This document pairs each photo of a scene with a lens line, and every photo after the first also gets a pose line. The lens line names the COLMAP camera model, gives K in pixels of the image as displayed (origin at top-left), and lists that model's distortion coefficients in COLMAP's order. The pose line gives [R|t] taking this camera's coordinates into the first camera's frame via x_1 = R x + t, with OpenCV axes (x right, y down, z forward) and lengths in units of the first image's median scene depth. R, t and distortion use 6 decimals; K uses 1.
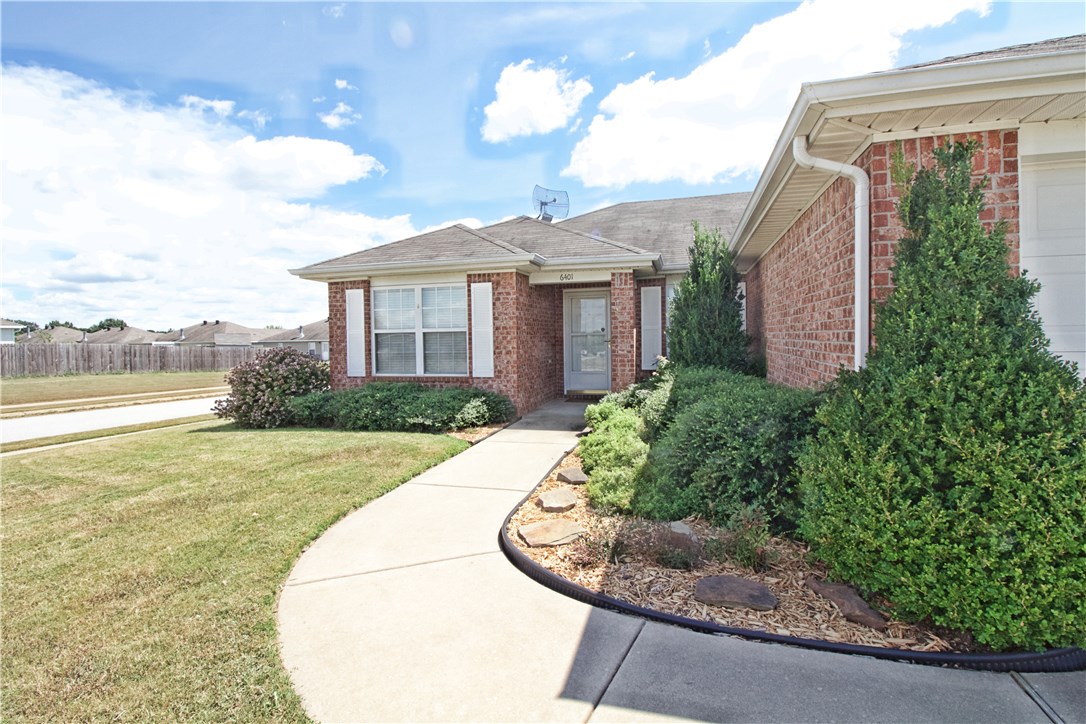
lens RADIAL K [[492.2, 0, 552.0], [0, 492.2, 344.2], [0, 0, 1]] dist [-0.034447, -0.000405]
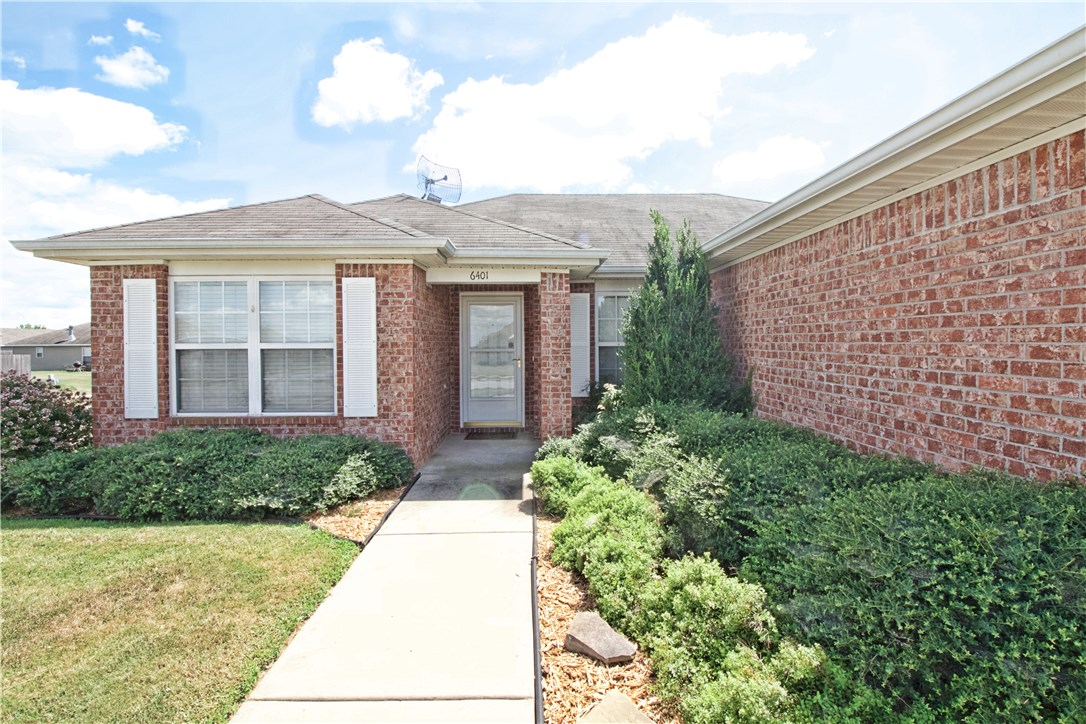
lens RADIAL K [[503.1, 0, 542.9], [0, 503.1, 350.3], [0, 0, 1]] dist [0.000875, -0.015858]
pose [[0.960686, 0.007610, 0.277534, -0.087692], [-0.007384, 0.999971, -0.001857, -0.024179], [-0.277540, -0.000265, 0.960714, 0.252567]]
